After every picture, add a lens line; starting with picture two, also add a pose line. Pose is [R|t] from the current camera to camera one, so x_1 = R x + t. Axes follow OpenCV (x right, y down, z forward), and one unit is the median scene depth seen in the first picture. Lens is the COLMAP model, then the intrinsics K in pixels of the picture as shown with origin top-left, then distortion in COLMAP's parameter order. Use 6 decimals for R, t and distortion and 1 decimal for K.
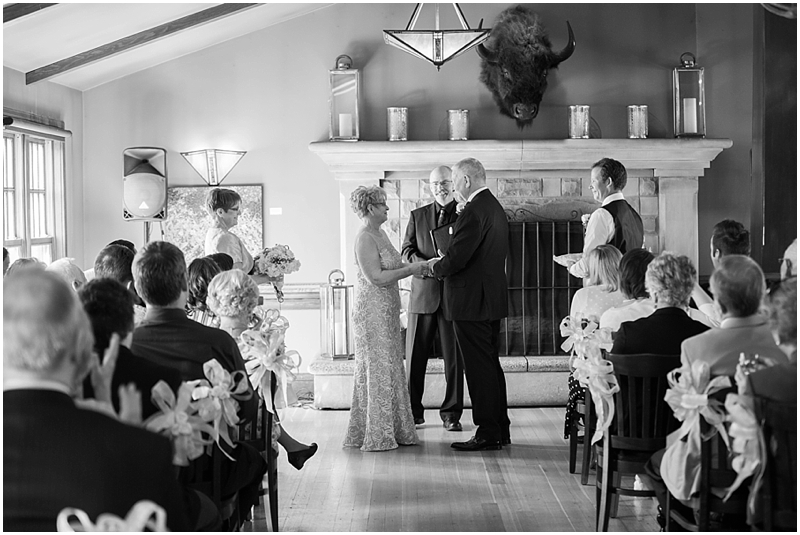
lens RADIAL K [[1636.1, 0, 400.0], [0, 1636.1, 267.5], [0, 0, 1]] dist [-0.302134, -0.244641]
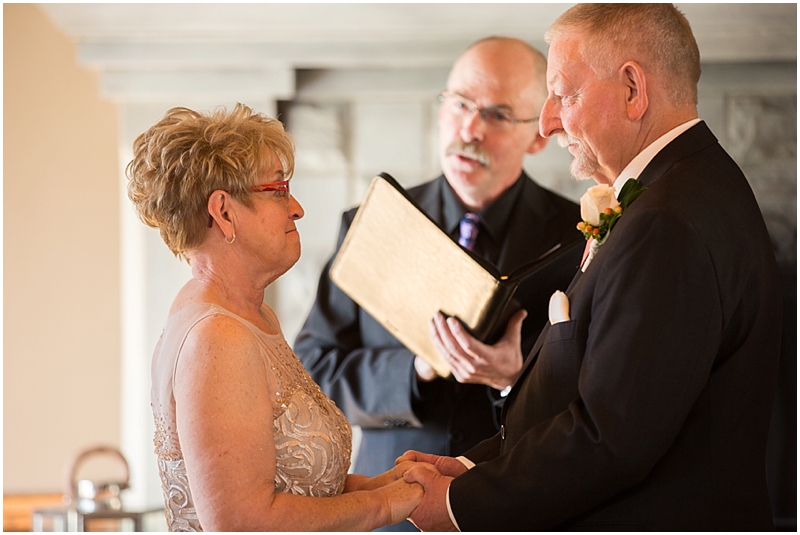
lens RADIAL K [[4150.9, 0, 400.0], [0, 4150.9, 267.5], [0, 0, 1]] dist [-0.039451, -0.935134]
pose [[0.999966, 0.003804, 0.007317, 0.002978], [-0.003649, 0.999770, -0.021150, -0.013149], [-0.007396, 0.021122, 0.999750, 0.353340]]
